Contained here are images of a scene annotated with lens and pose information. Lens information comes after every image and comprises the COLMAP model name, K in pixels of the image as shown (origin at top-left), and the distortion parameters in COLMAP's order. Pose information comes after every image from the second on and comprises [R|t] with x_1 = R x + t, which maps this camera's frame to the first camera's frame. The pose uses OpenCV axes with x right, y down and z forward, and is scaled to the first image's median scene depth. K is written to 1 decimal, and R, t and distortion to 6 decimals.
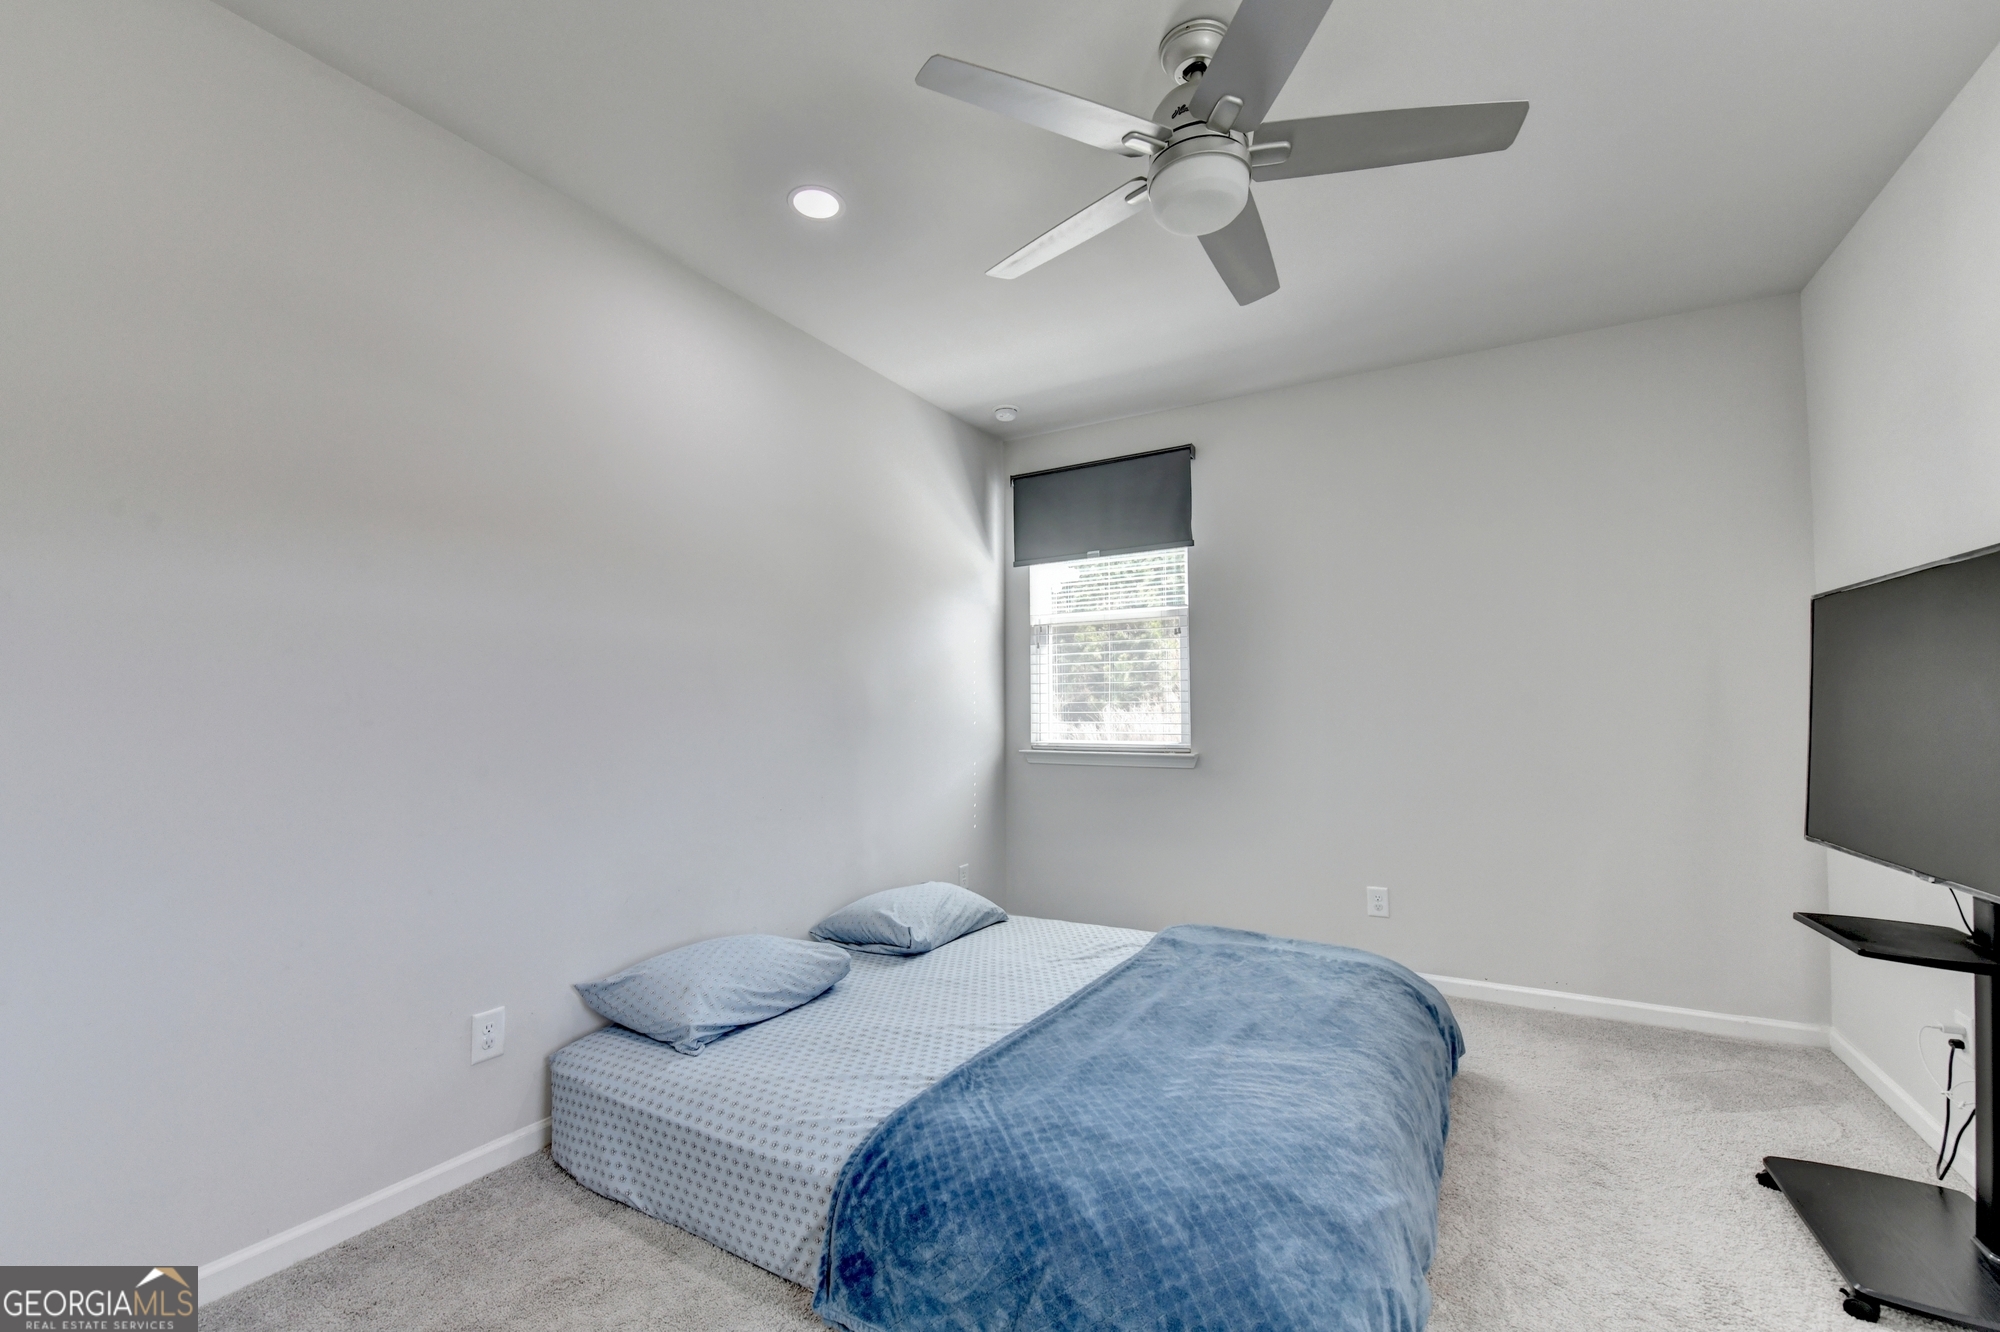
lens RADIAL K [[813.0, 0, 1001.1], [0, 813.0, 686.3], [0, 0, 1]] dist [-0.018864, -0.000390]
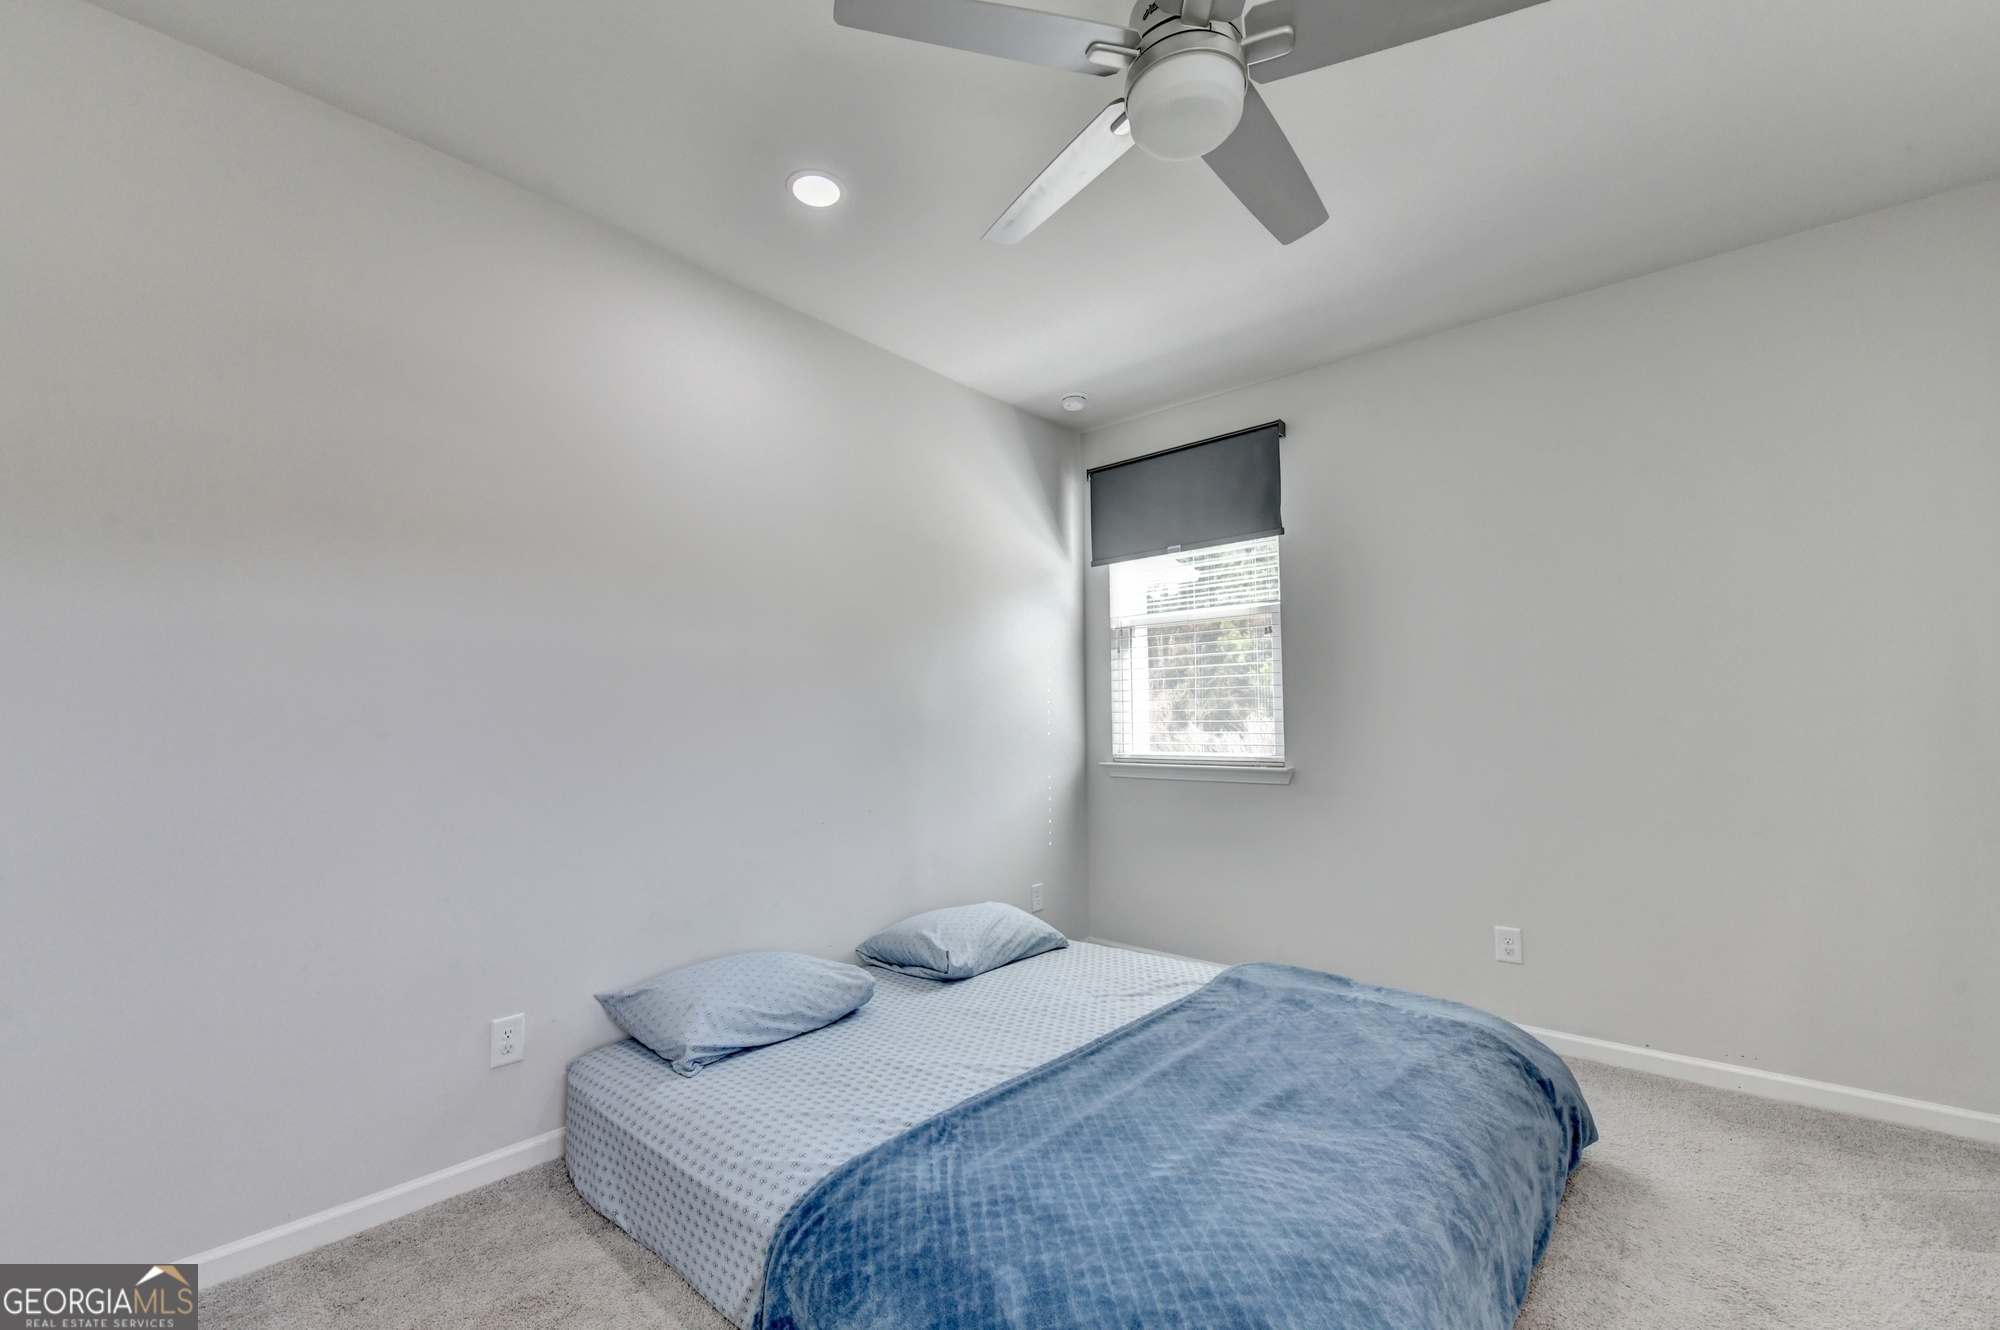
lens RADIAL K [[819.3, 0, 999.7], [0, 819.3, 697.1], [0, 0, 1]] dist [-0.019614, -0.000198]
pose [[0.981780, -0.009237, -0.189795, 0.171272], [0.009600, 0.999953, 0.000994, 0.002400], [0.189777, -0.002798, 0.981823, 0.105844]]
